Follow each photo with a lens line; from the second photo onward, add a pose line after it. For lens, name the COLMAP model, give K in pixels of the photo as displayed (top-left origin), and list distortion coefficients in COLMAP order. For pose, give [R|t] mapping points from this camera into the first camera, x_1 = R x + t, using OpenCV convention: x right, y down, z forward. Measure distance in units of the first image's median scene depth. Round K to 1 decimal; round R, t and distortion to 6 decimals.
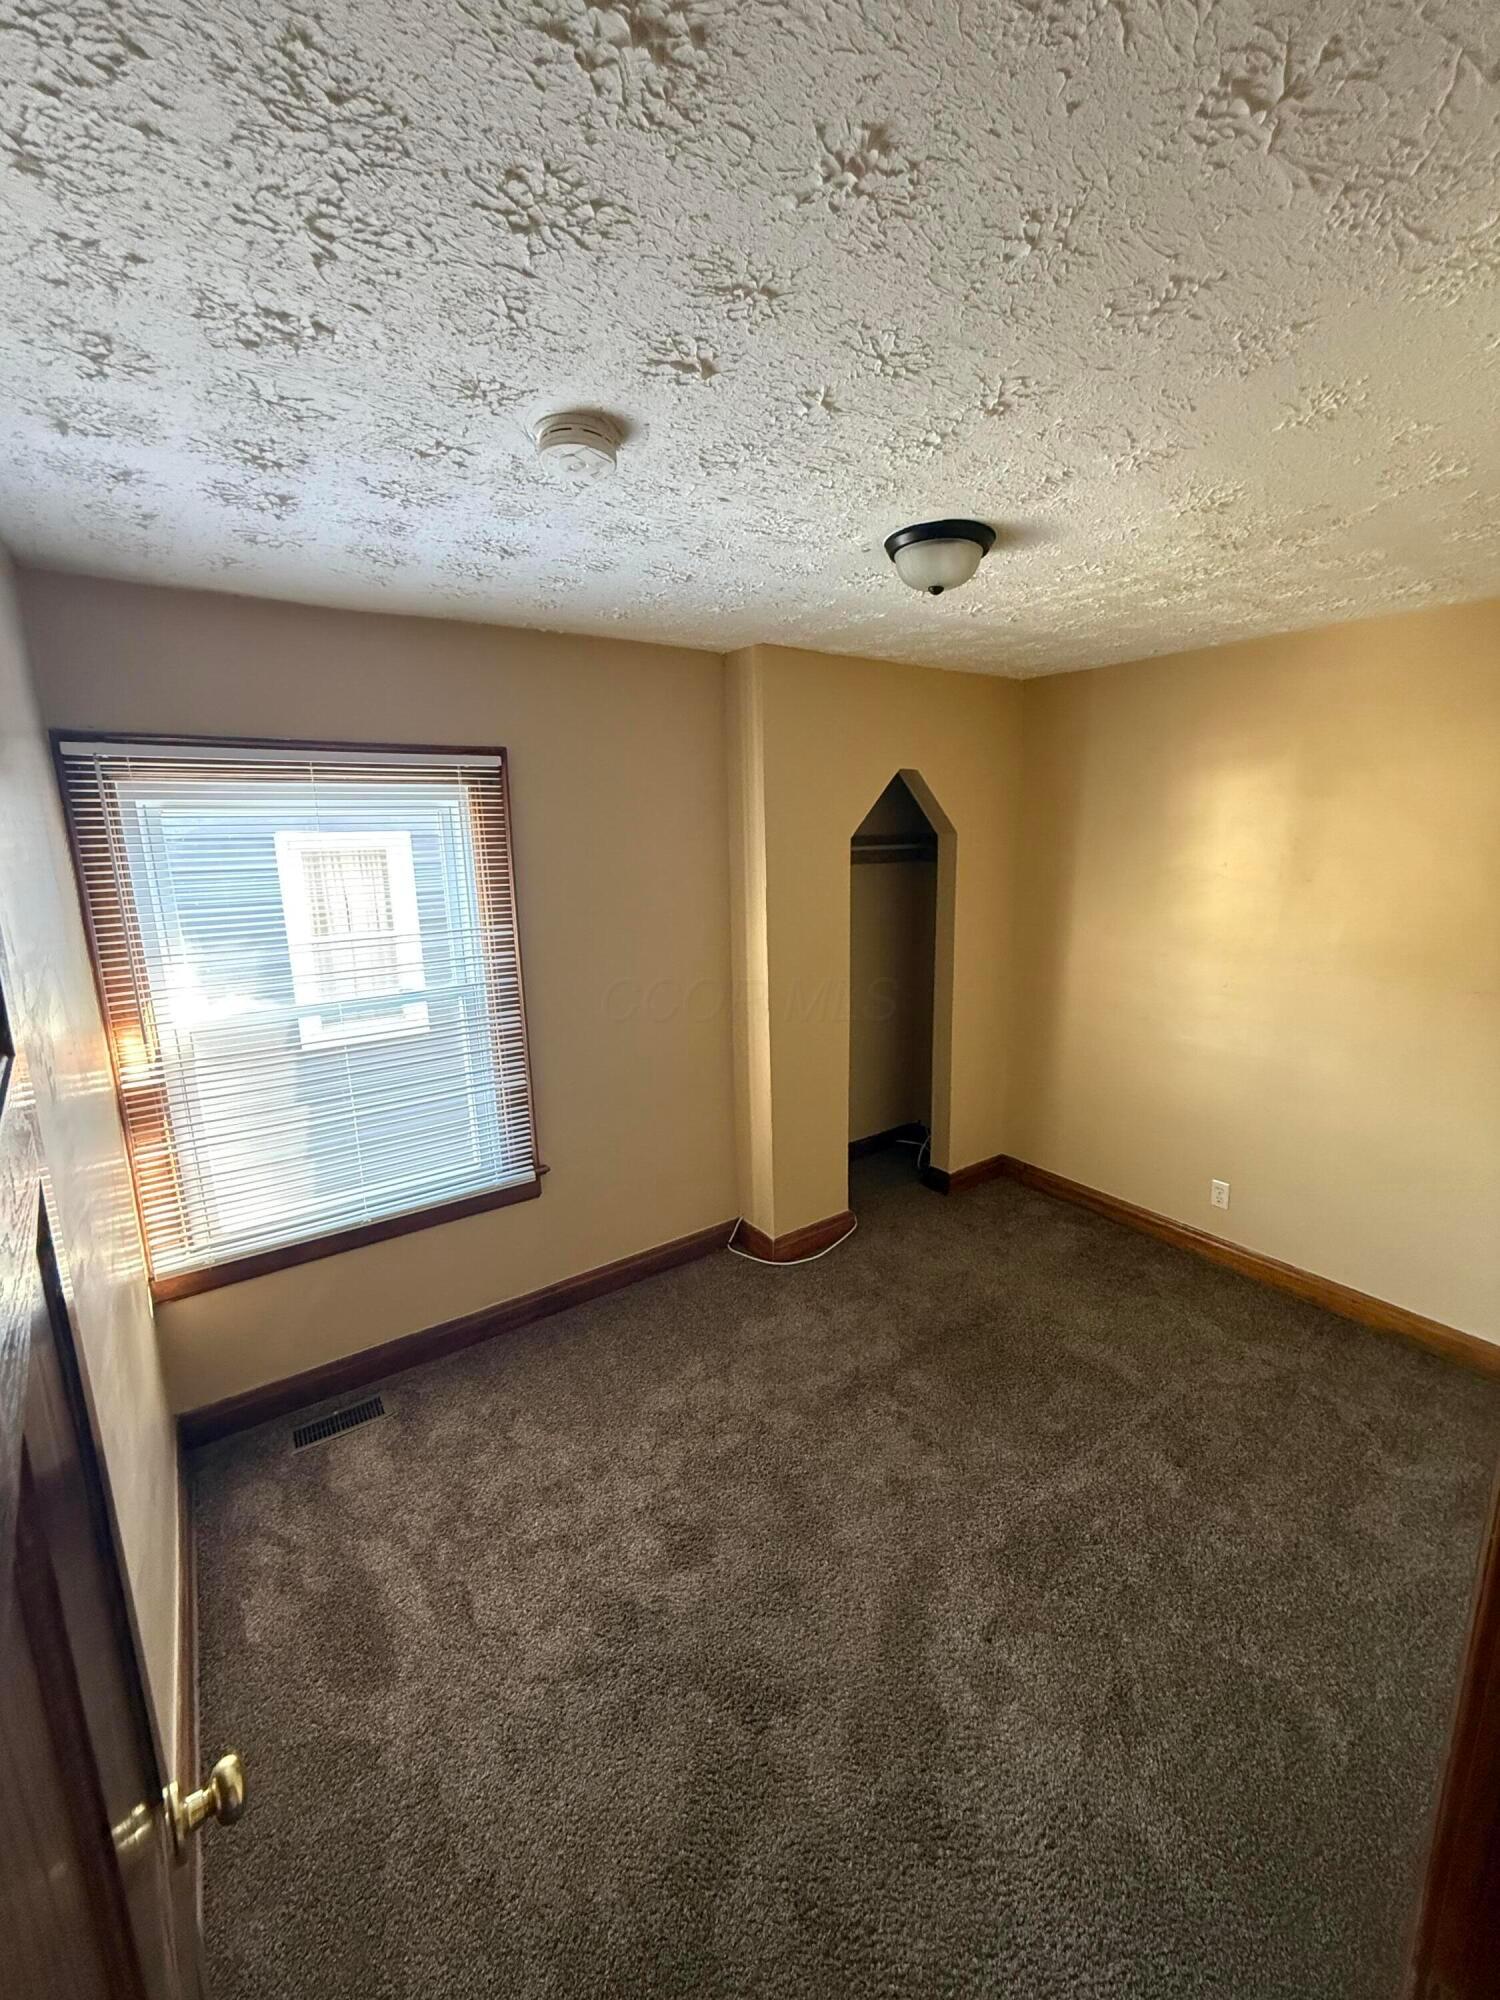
lens RADIAL K [[805.1, 0, 750.0], [0, 805.1, 1000.0], [0, 0, 1]] dist [0.000341, -0.000346]
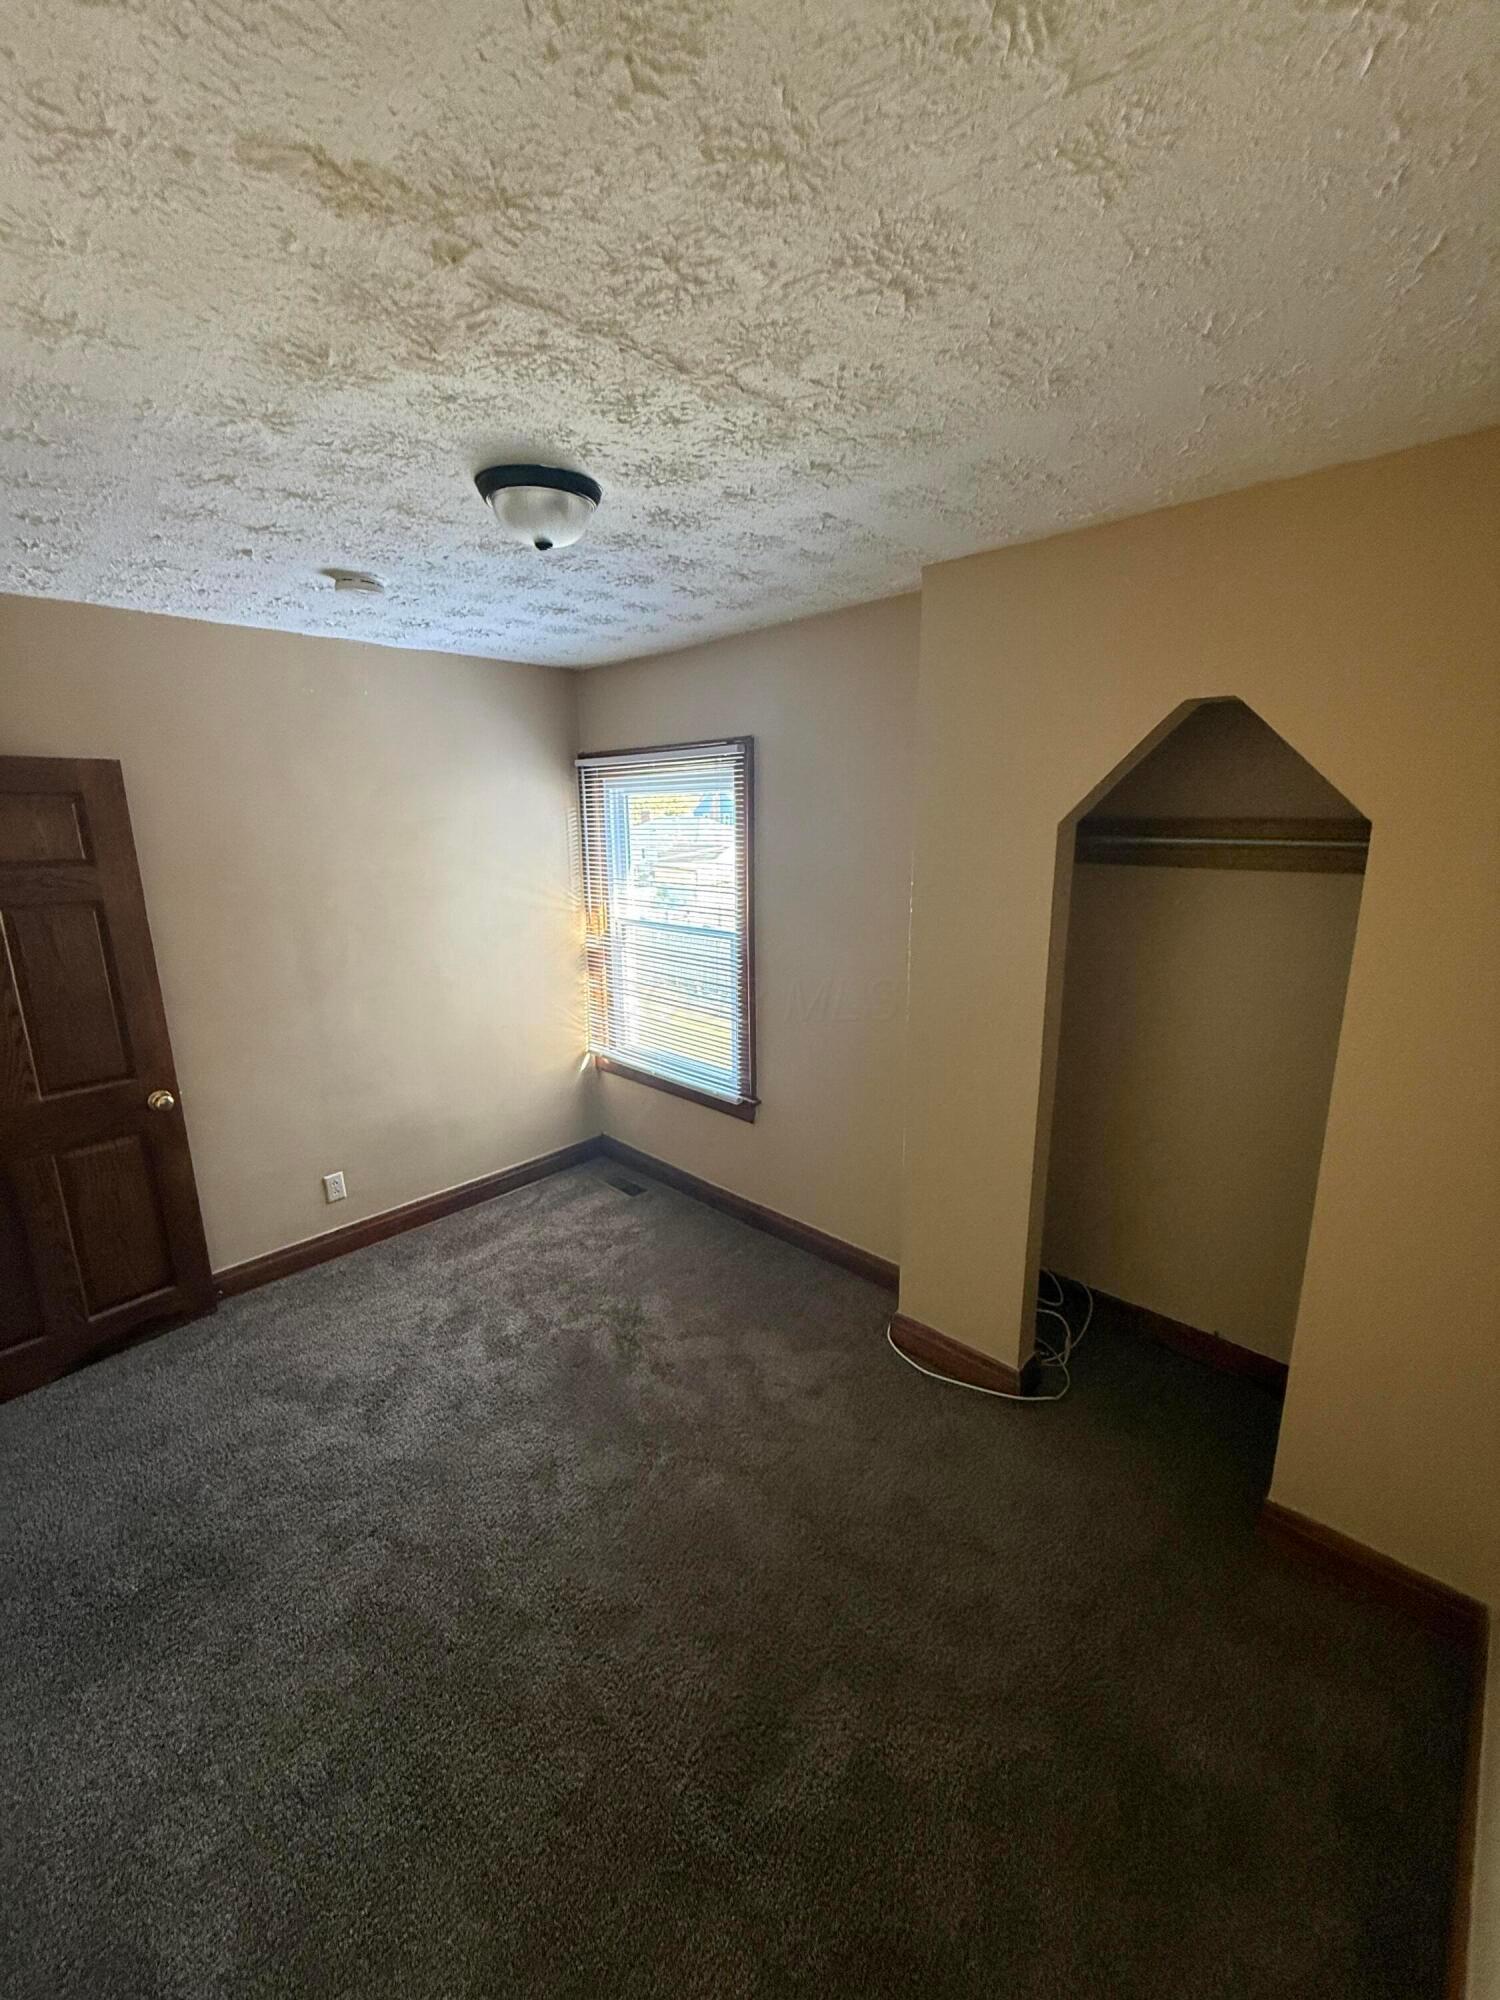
lens RADIAL K [[805.1, 0, 750.0], [0, 805.1, 1000.0], [0, 0, 1]] dist [0.000341, -0.000346]
pose [[0.176252, 0.239774, -0.954696, 0.910481], [-0.196318, 0.958957, 0.204600, -0.186383], [0.964570, 0.151362, 0.216090, 0.808228]]
